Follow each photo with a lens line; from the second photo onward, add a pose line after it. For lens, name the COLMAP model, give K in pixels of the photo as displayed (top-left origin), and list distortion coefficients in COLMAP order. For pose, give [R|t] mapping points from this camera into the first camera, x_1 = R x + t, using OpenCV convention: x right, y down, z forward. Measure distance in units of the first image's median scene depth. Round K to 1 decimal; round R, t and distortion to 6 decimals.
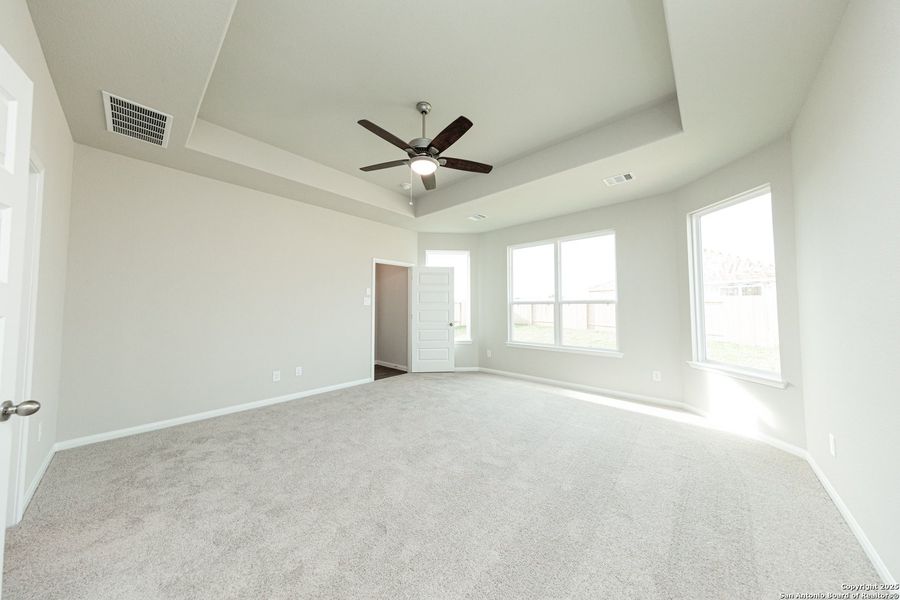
lens RADIAL K [[285.3, 0, 454.1], [0, 285.3, 305.0], [0, 0, 1]] dist [0.000077, 0.000003]
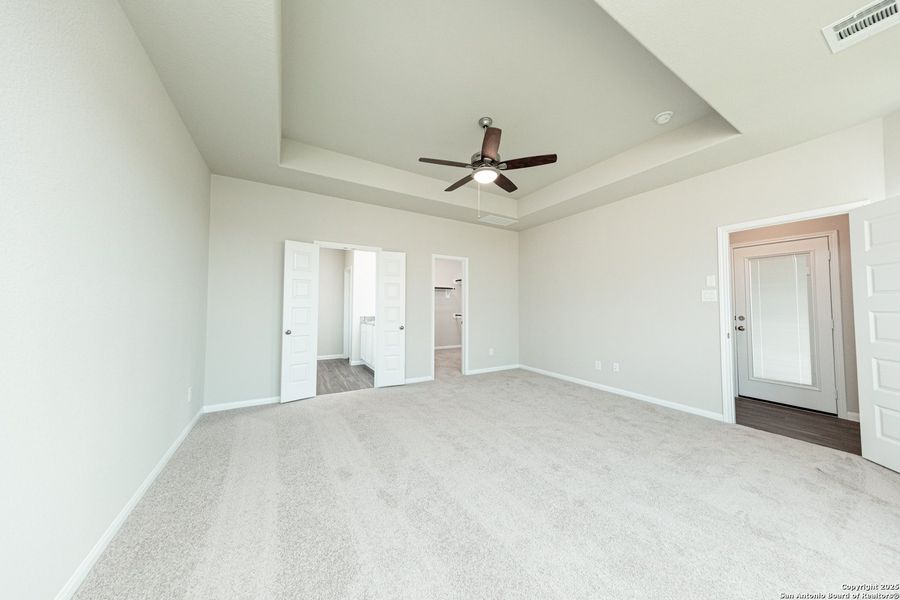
lens RADIAL K [[285.3, 0, 454.1], [0, 285.3, 305.0], [0, 0, 1]] dist [0.000077, 0.000003]
pose [[-0.289515, -0.002352, -0.957171, 0.545434], [0.010170, 0.999933, -0.005533, 0.007998], [0.957120, -0.011336, -0.289471, 0.667141]]
